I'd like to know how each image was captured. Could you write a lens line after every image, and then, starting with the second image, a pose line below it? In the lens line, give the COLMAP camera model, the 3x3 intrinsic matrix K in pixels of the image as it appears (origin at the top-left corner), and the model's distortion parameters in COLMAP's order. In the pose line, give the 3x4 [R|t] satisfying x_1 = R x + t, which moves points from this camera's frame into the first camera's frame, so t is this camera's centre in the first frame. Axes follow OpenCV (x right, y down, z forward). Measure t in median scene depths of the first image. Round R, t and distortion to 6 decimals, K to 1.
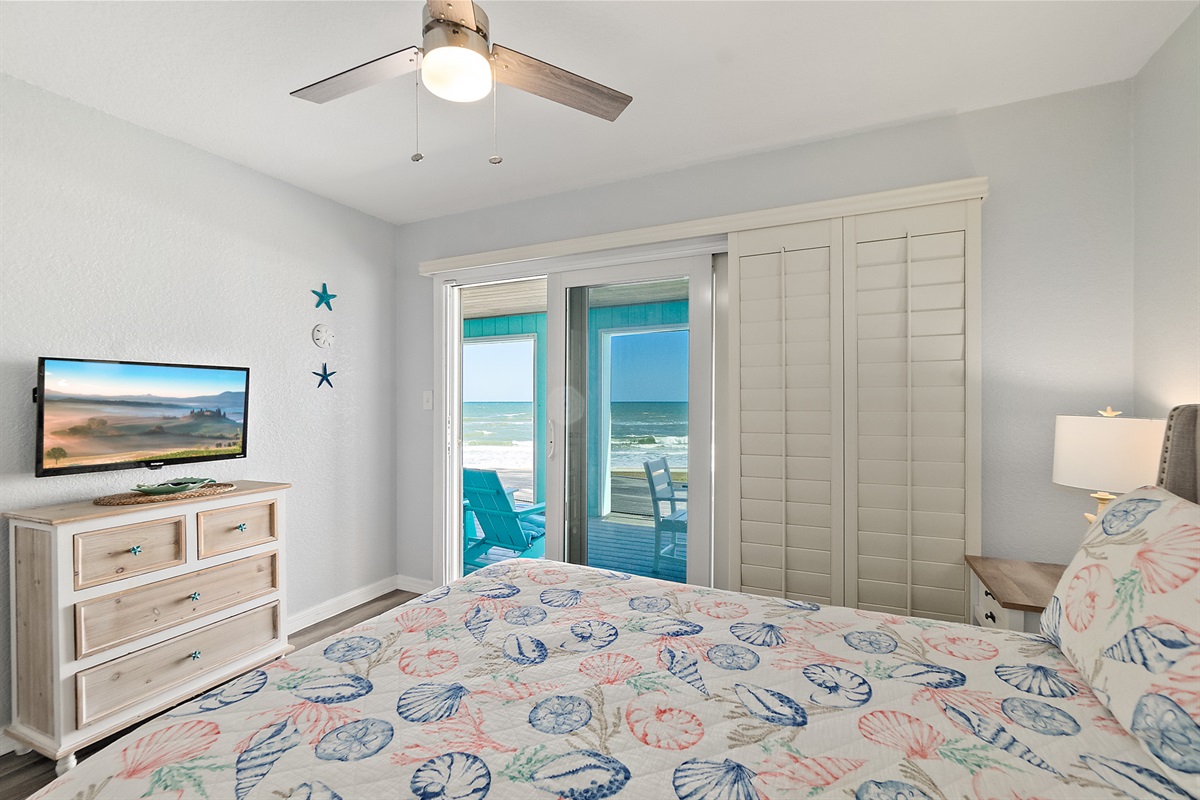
lens RADIAL K [[526.6, 0, 588.4], [0, 526.6, 408.1], [0, 0, 1]] dist [-0.003854, -0.000213]
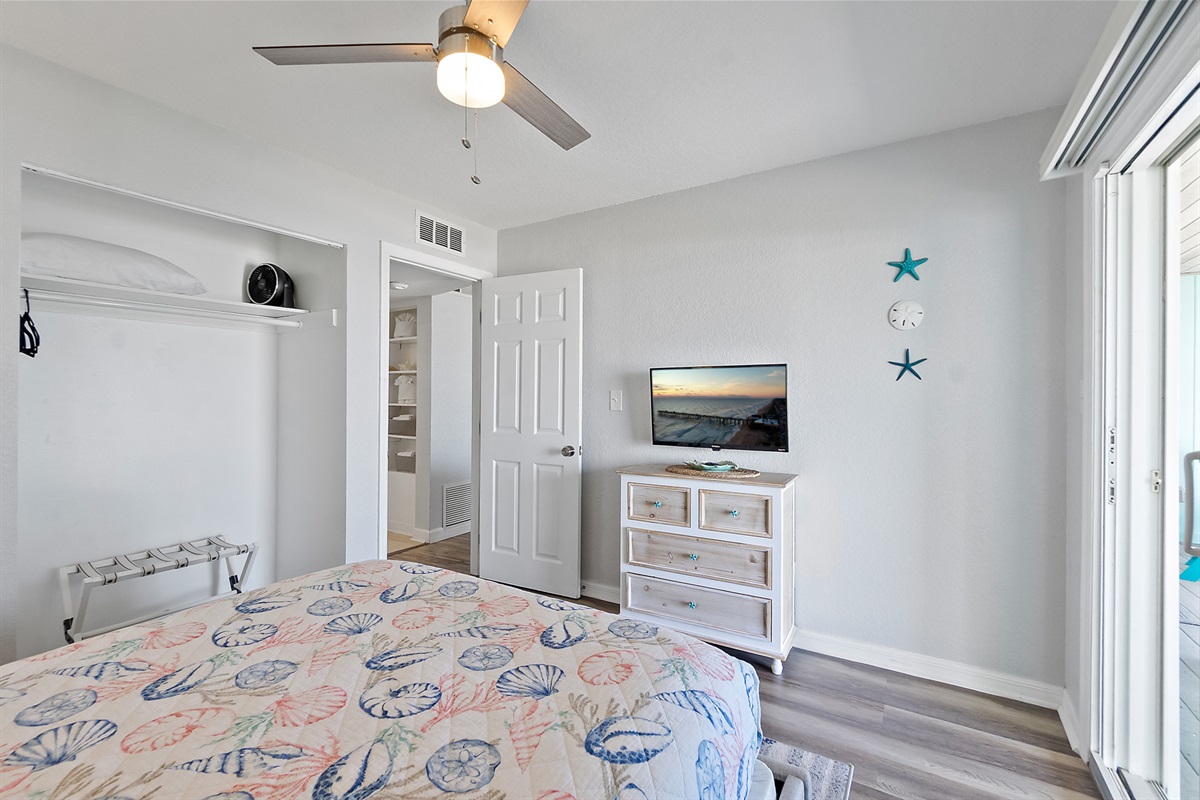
lens RADIAL K [[528.1, 0, 588.9], [0, 528.1, 388.3], [0, 0, 1]] dist [0.000160, 0.000015]
pose [[-0.114337, -0.009447, -0.993397, 0.502804], [-0.012720, 0.999887, -0.008044, -0.019921], [0.993361, 0.011716, -0.114444, 0.901366]]
